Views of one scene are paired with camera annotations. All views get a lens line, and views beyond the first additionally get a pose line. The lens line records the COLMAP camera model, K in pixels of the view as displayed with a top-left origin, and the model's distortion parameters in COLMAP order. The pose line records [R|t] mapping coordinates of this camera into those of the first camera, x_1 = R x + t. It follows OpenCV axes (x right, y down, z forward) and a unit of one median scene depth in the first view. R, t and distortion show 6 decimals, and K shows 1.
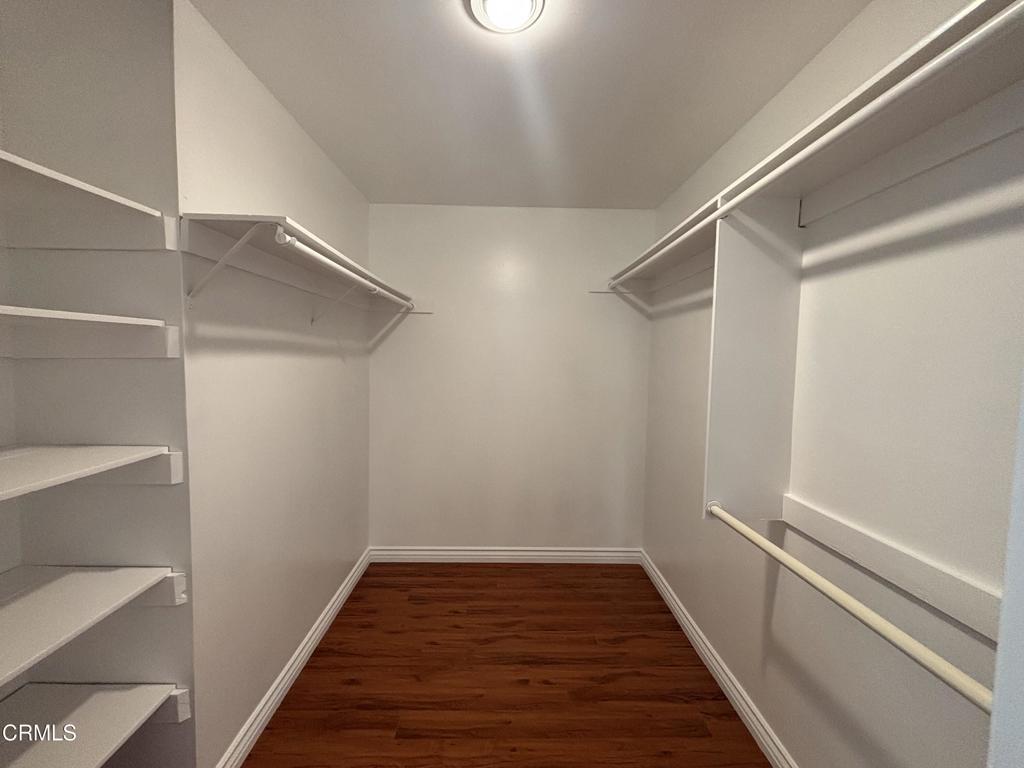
lens RADIAL K [[412.0, 0, 509.9], [0, 412.0, 377.1], [0, 0, 1]] dist [0.001846, 0.001413]
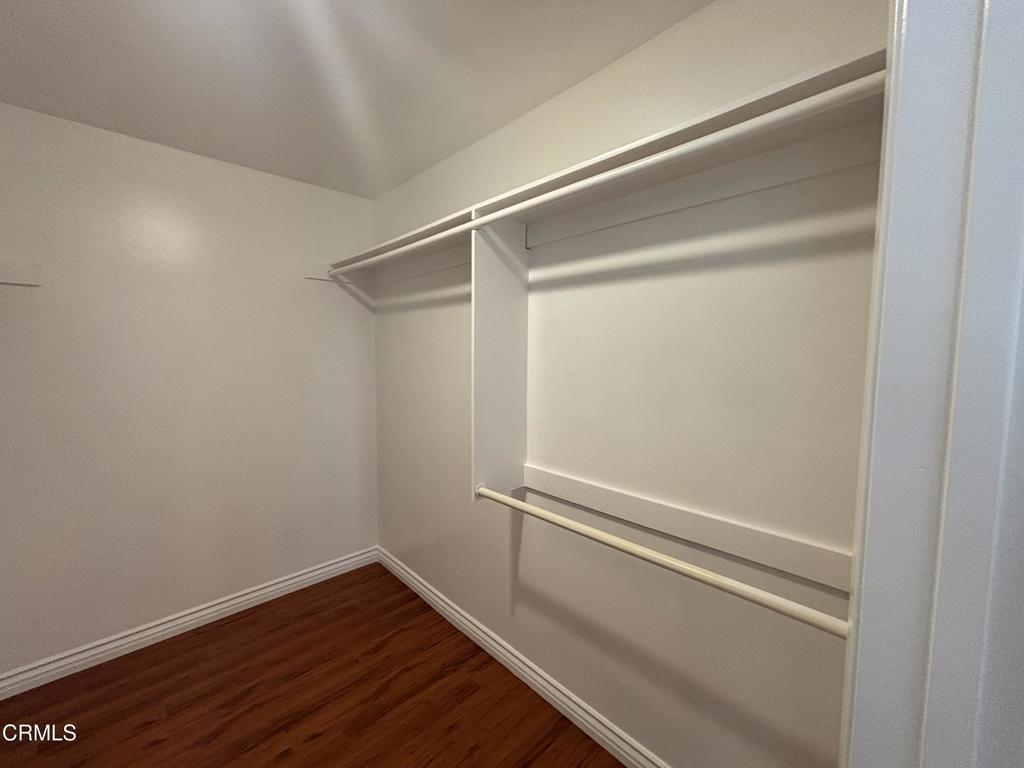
lens RADIAL K [[412.0, 0, 508.9], [0, 412.0, 376.8], [0, 0, 1]] dist [0.001846, 0.001413]
pose [[0.738751, -0.051462, 0.672011, -0.157822], [0.035736, 0.998669, 0.037193, -0.023355], [-0.673030, -0.003462, 0.739607, 0.100676]]
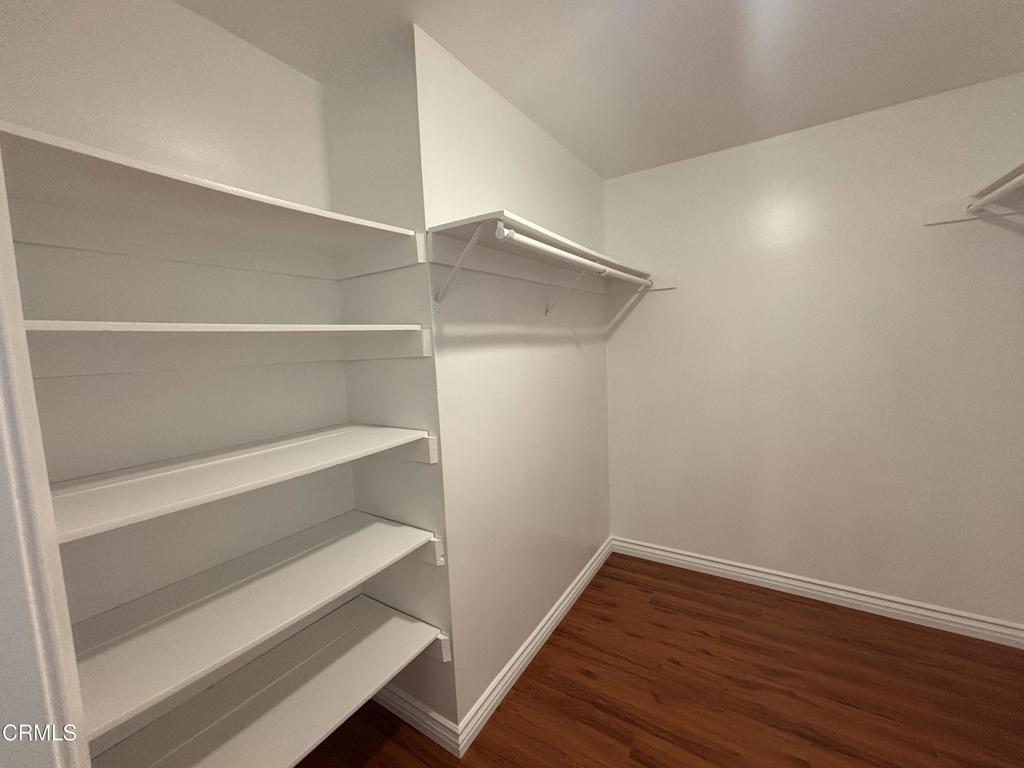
lens RADIAL K [[412.0, 0, 512.8], [0, 412.0, 380.0], [0, 0, 1]] dist [0.001846, 0.001413]
pose [[0.831068, -0.002417, -0.556165, 0.019804], [0.031843, 0.998557, 0.043242, -0.015202], [0.555258, -0.053647, 0.829946, 0.114230]]
